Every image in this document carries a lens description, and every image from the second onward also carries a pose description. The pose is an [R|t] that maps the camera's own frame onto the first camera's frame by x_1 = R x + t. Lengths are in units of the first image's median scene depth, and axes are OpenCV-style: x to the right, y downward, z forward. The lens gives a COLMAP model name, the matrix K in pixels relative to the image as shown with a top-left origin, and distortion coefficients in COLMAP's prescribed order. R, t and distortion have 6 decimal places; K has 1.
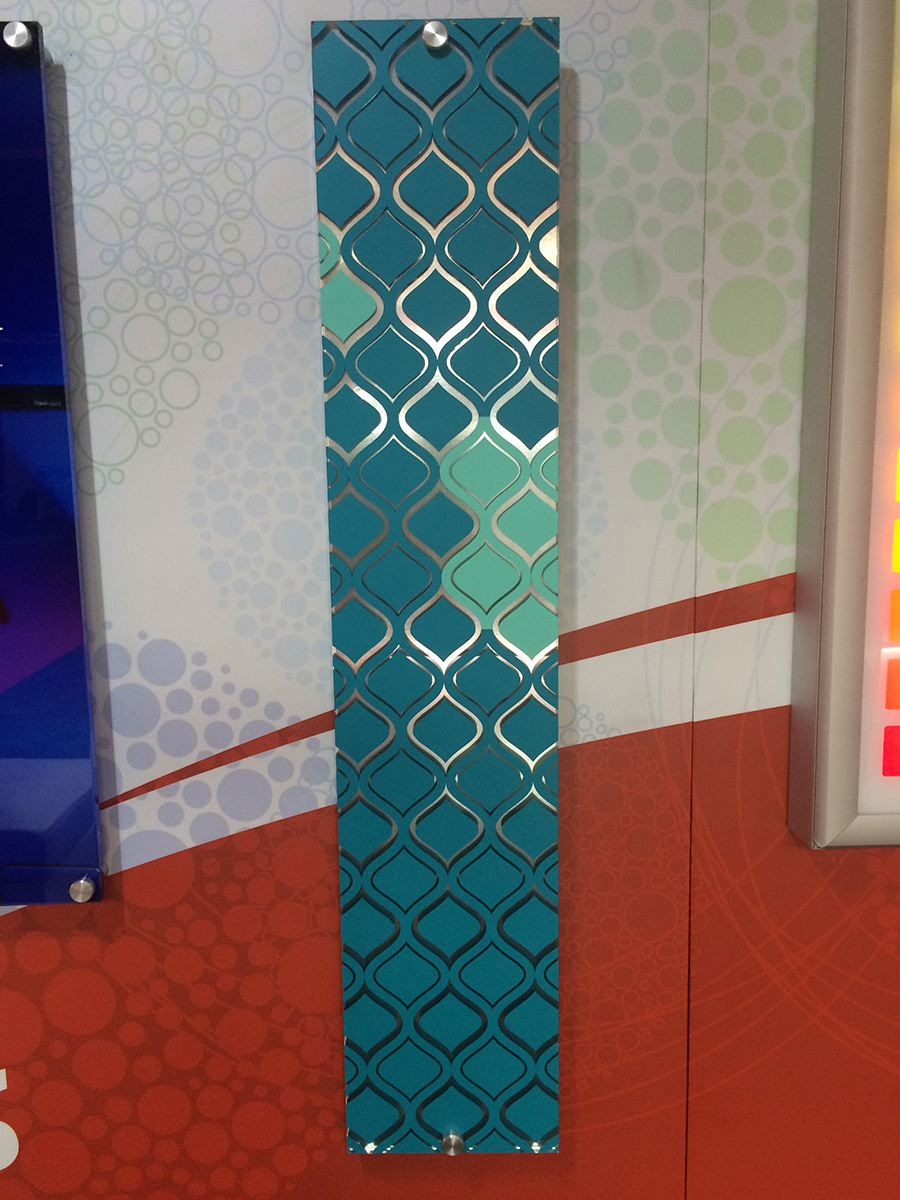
lens RADIAL K [[1013.7, 0, 451.2], [0, 1013.7, 604.8], [0, 0, 1]] dist [0.048854, -0.017550]
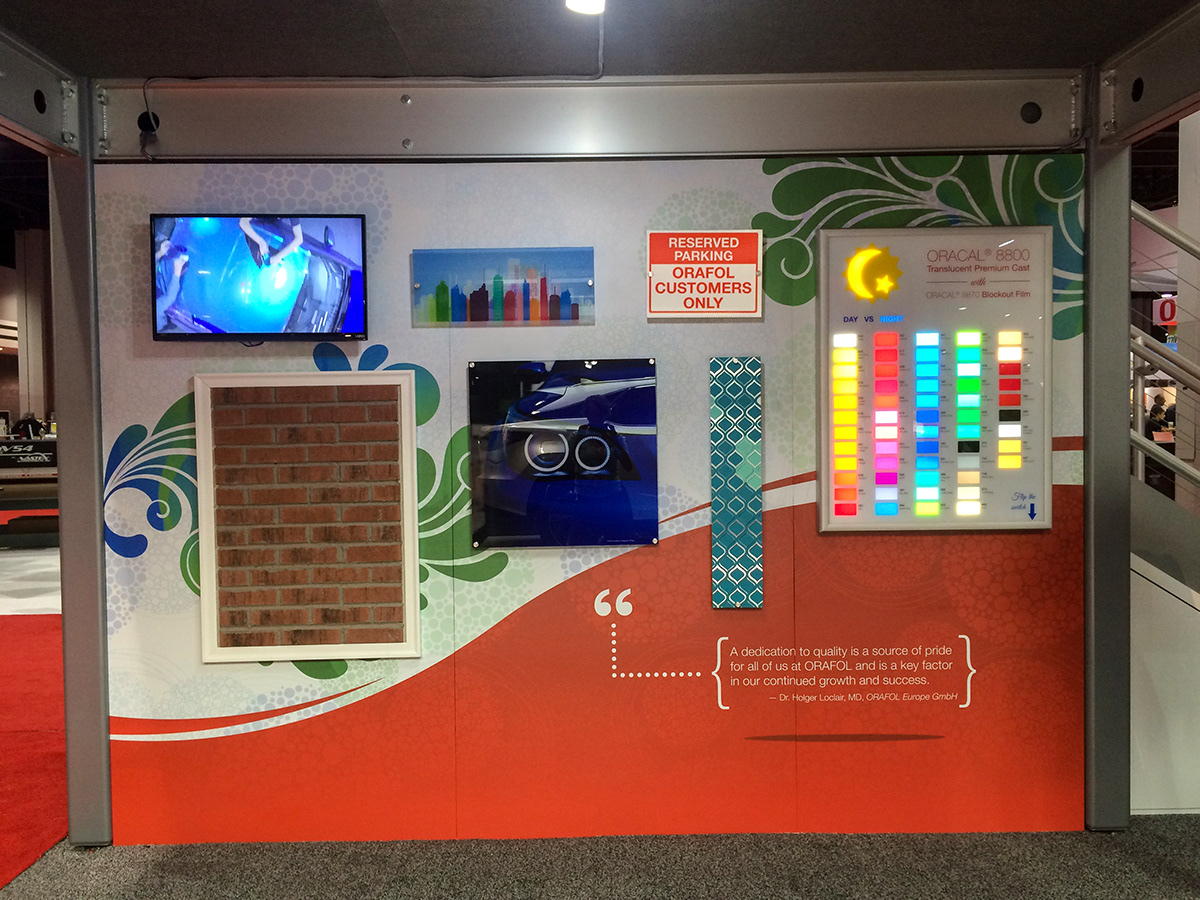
lens RADIAL K [[1013.7, 0, 602.6], [0, 1013.7, 447.7], [0, 0, 1]] dist [0.048854, -0.017550]
pose [[0.999486, 0.000599, -0.032065, -0.446204], [-0.004177, 0.993738, -0.111657, 0.368200], [0.031797, 0.111733, 0.993229, -3.437654]]
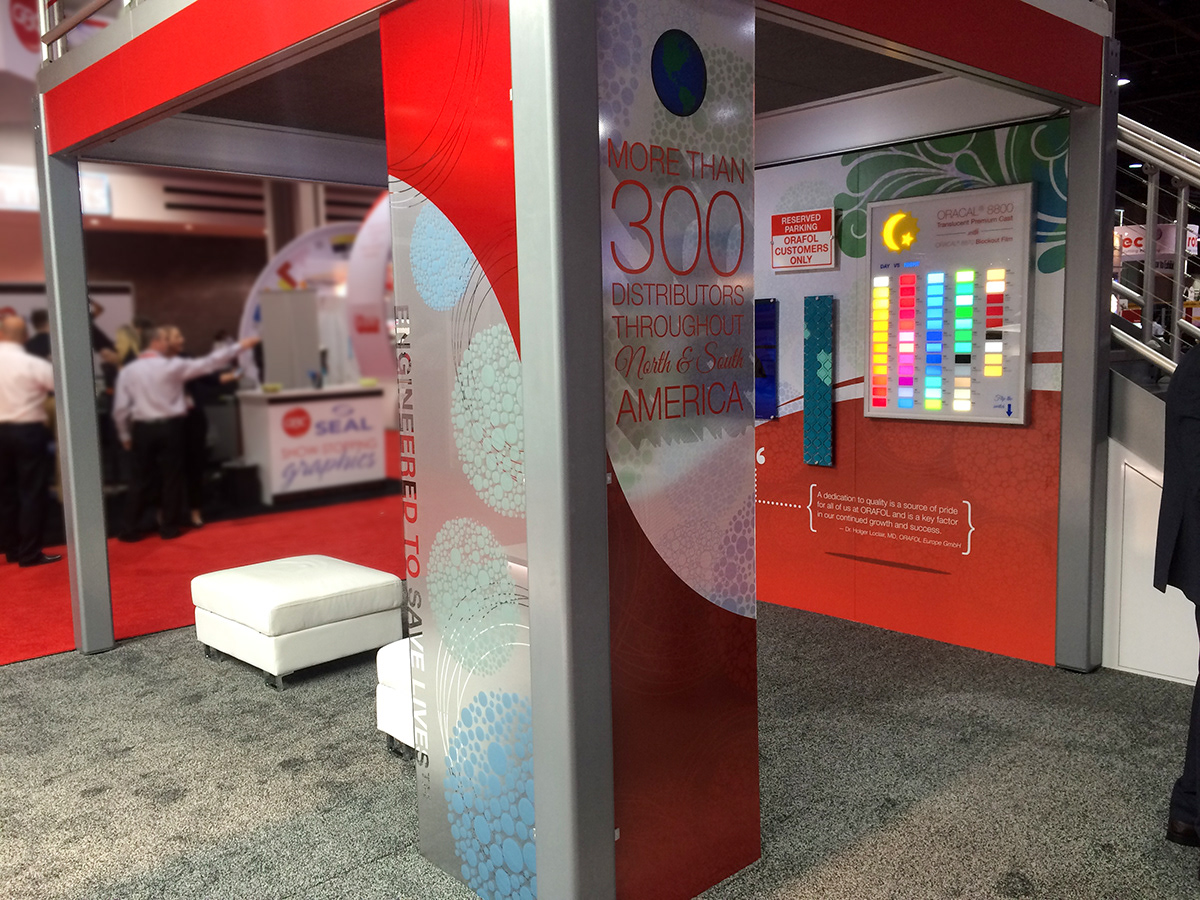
lens RADIAL K [[1013.7, 0, 597.5], [0, 1013.7, 451.7], [0, 0, 1]] dist [0.048854, -0.017550]
pose [[0.661808, 0.084191, -0.744931, 3.981594], [-0.094876, 0.995090, 0.028174, 0.427973], [0.743645, 0.052030, 0.666547, -4.432943]]
